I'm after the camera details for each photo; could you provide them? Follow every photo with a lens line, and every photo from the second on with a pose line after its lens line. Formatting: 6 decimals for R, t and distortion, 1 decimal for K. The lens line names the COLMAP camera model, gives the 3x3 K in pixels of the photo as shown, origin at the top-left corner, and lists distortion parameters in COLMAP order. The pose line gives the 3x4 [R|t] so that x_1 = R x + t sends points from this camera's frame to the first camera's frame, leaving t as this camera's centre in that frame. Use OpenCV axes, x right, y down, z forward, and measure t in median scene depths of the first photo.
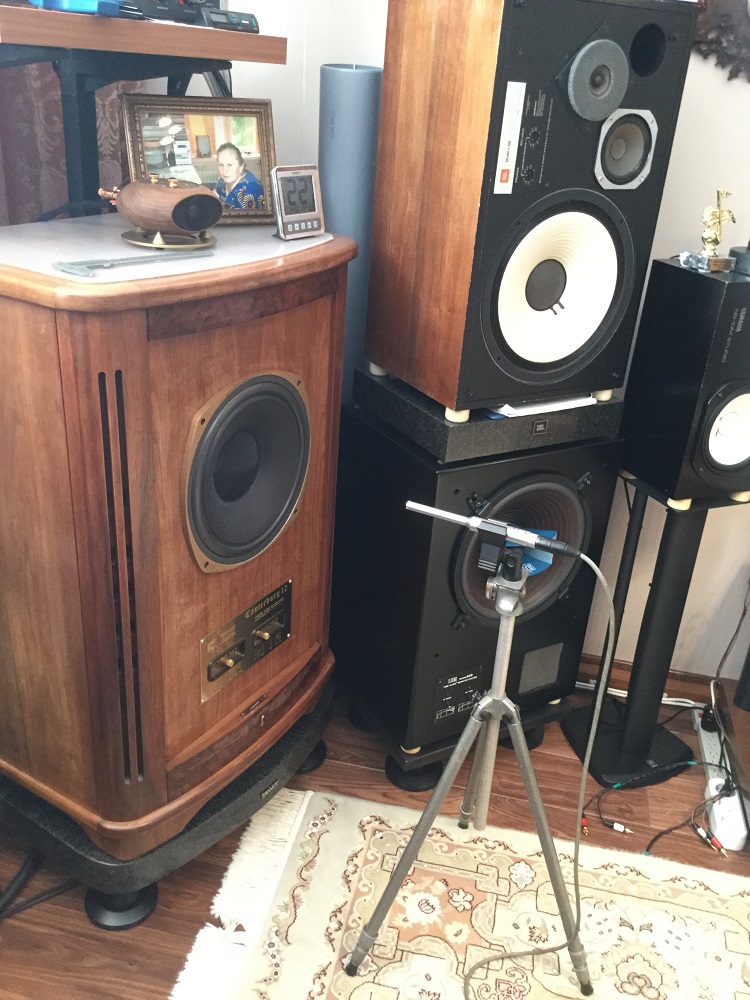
lens RADIAL K [[914.7, 0, 375.7], [0, 914.7, 502.2], [0, 0, 1]] dist [0.024882, 0.000000]
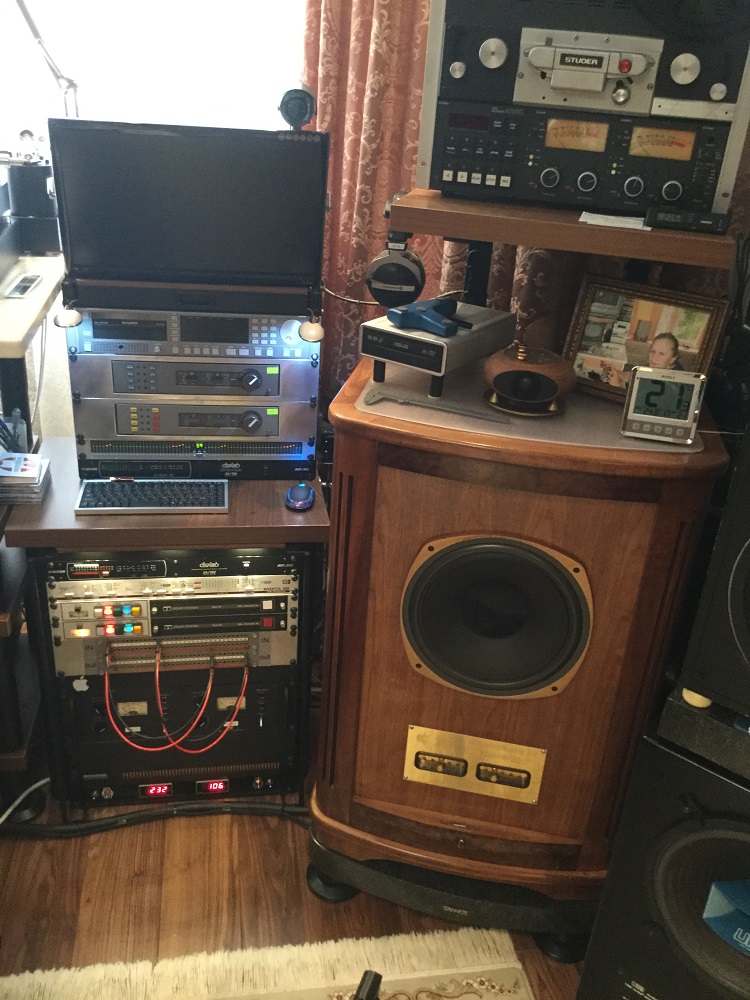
lens RADIAL K [[914.7, 0, 366.9], [0, 914.7, 502.5], [0, 0, 1]] dist [0.024882, 0.000000]
pose [[0.357944, 0.376179, -0.854614, 0.649704], [-0.441861, 0.874532, 0.199879, -0.291239], [0.822578, 0.306075, 0.479252, 0.320868]]
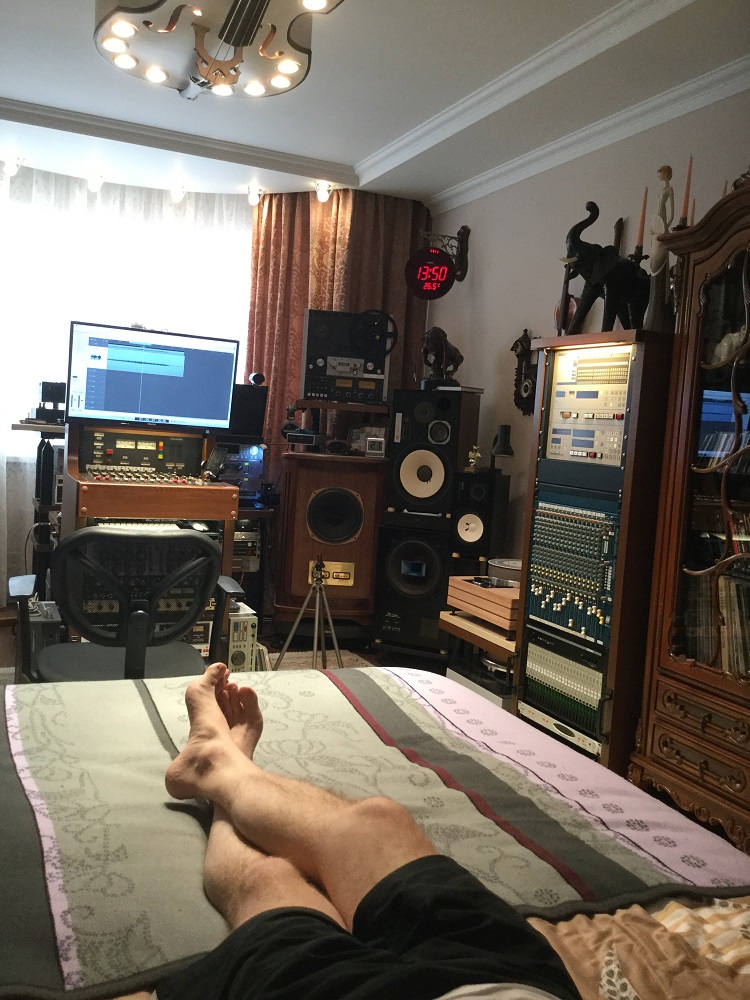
lens RADIAL K [[914.7, 0, 365.7], [0, 914.7, 497.0], [0, 0, 1]] dist [0.024882, 0.000000]
pose [[0.588948, 0.034792, -0.807422, 2.653539], [-0.374959, 0.896798, -0.234859, 0.653070], [0.715923, 0.441070, 0.541213, -0.799795]]
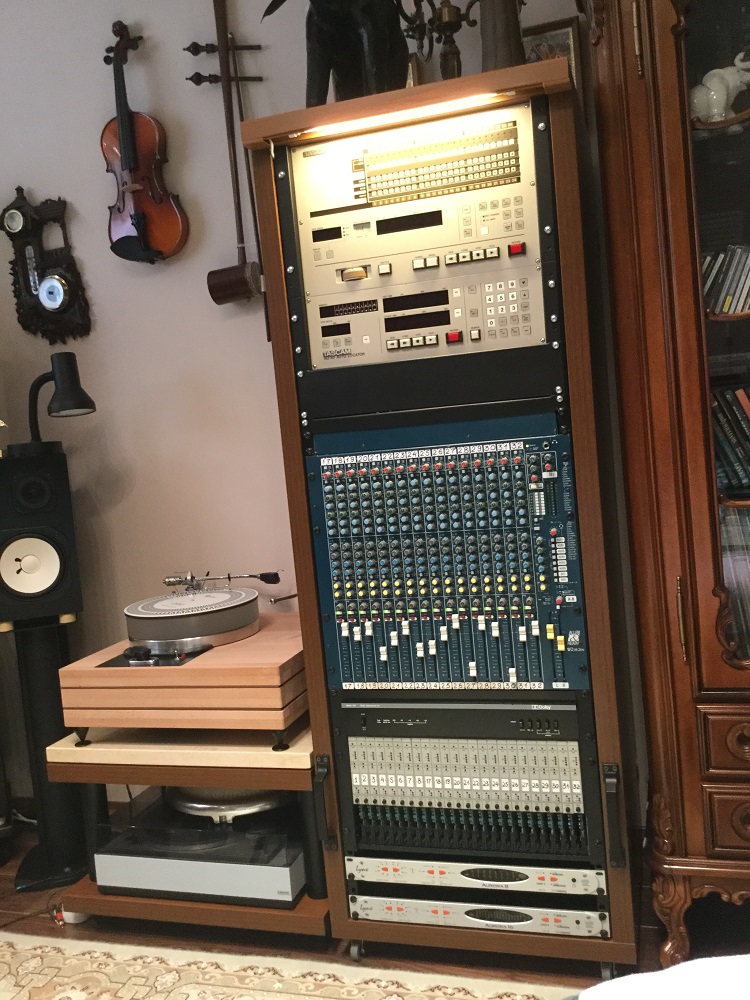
lens RADIAL K [[914.7, 0, 400.3], [0, 914.7, 500.3], [0, 0, 1]] dist [0.024882, 0.000000]
pose [[0.983627, -0.148815, -0.101648, 1.212595], [0.102568, 0.926042, -0.363216, 0.426070], [0.148182, 0.346843, 0.926144, -0.240500]]
